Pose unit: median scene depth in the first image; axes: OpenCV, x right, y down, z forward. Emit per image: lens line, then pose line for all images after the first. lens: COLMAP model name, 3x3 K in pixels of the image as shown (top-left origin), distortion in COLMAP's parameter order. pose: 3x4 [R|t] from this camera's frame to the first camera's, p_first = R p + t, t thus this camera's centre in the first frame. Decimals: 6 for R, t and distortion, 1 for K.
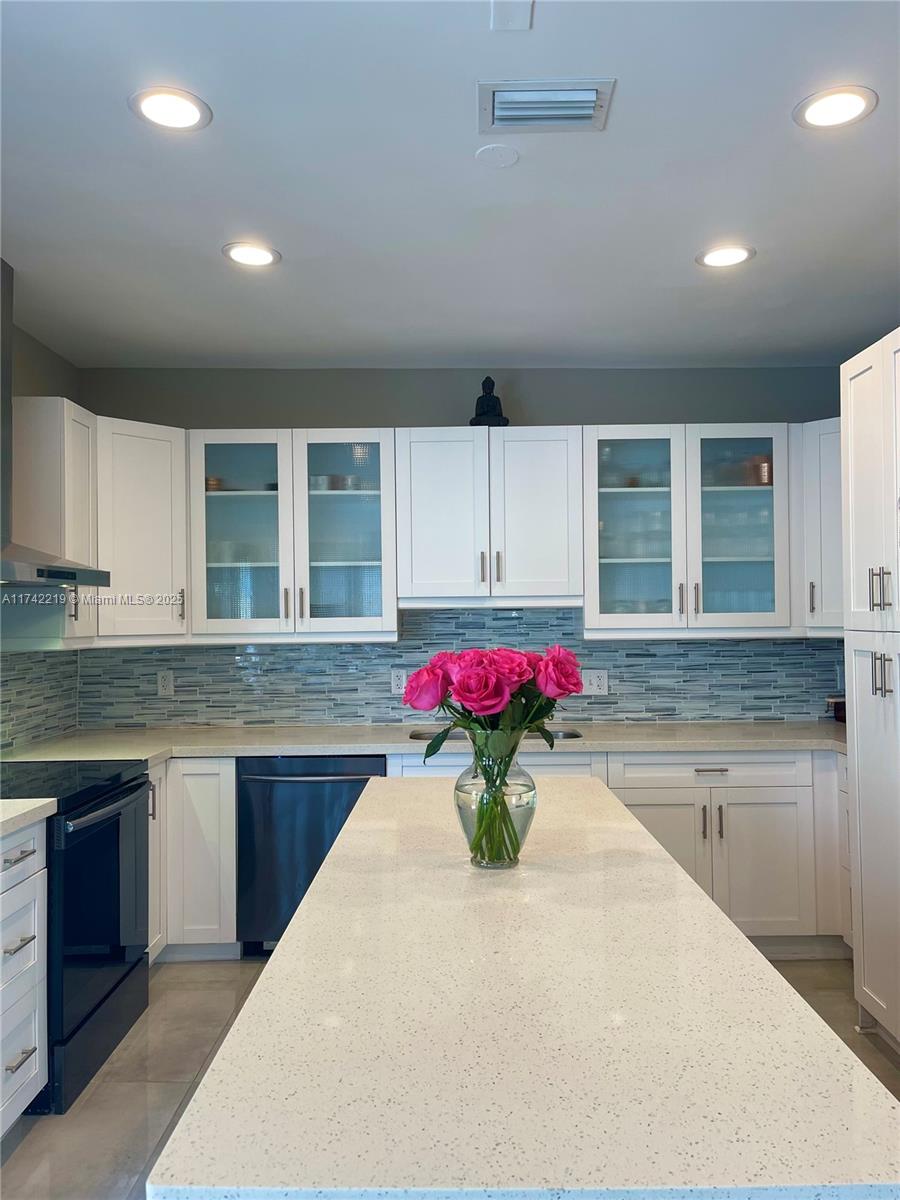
lens RADIAL K [[908.7, 0, 454.9], [0, 908.7, 605.4], [0, 0, 1]] dist [0.043268, -0.002928]
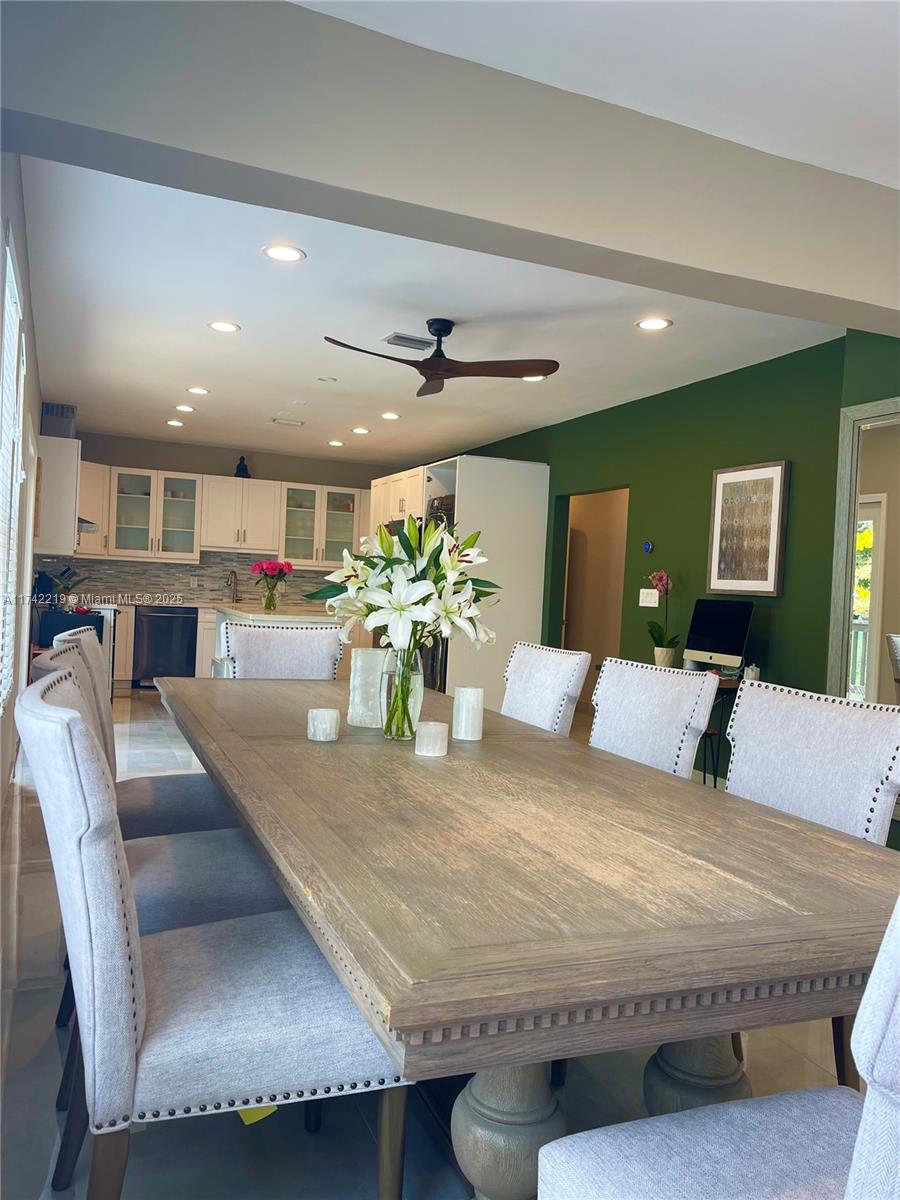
lens RADIAL K [[908.7, 0, 454.9], [0, 908.7, 605.4], [0, 0, 1]] dist [0.043268, -0.002928]
pose [[0.921442, 0.046861, 0.385680, -0.365126], [-0.063845, 0.997468, 0.031340, 0.030273], [-0.383235, -0.053501, 0.922100, -1.484275]]
